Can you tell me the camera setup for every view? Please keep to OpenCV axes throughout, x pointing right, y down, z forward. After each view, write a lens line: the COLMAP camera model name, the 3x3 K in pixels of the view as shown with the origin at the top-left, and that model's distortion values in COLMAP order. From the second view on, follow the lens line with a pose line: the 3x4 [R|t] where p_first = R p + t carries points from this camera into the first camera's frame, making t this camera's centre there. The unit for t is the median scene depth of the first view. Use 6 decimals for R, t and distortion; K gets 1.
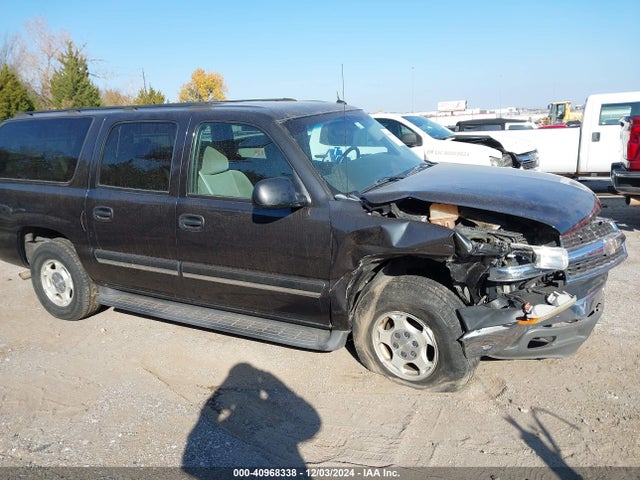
lens RADIAL K [[473.7, 0, 308.7], [0, 473.7, 238.6], [0, 0, 1]] dist [0.008131, 0.002330]
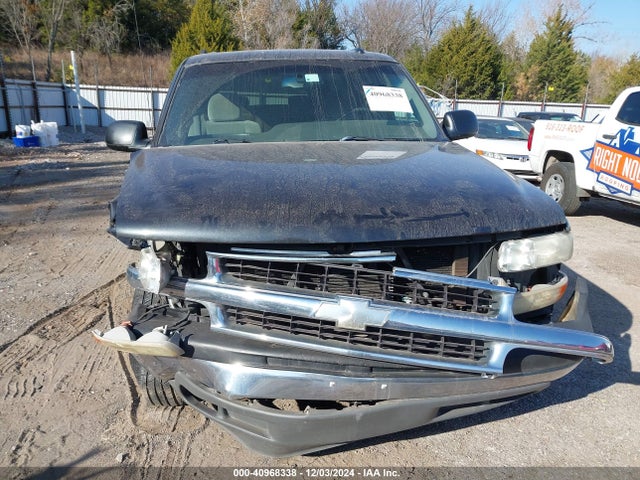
lens RADIAL K [[486.8, 0, 332.4], [0, 486.8, 240.7], [0, 0, 1]] dist [0.003953, 0.003700]
pose [[0.639751, 0.273706, -0.718195, 0.941886], [-0.231278, 0.959687, 0.159722, -0.141605], [0.732959, 0.063920, 0.677263, 0.597659]]
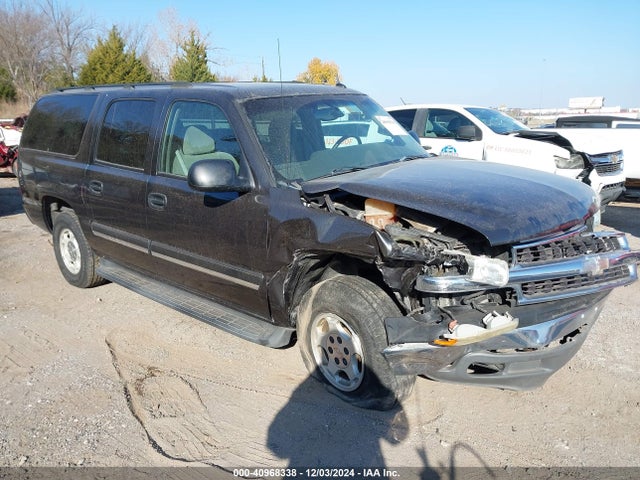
lens RADIAL K [[475.8, 0, 316.8], [0, 475.8, 239.2], [0, 0, 1]] dist [0.020165, -0.003631]
pose [[0.977540, 0.087057, -0.191929, 0.299308], [-0.083715, 0.996164, 0.025471, -0.009196], [0.193410, -0.008831, 0.981078, 0.088977]]
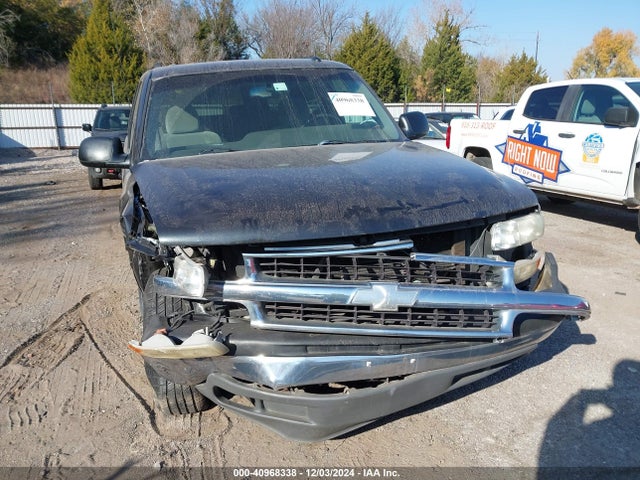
lens RADIAL K [[494.8, 0, 320.5], [0, 494.8, 242.8], [0, 0, 1]] dist [-0.001997, 0.000122]
pose [[0.762642, 0.204986, -0.613480, 0.884921], [-0.170364, 0.978623, 0.115207, -0.101168], [0.623981, 0.016653, 0.781262, 0.447954]]
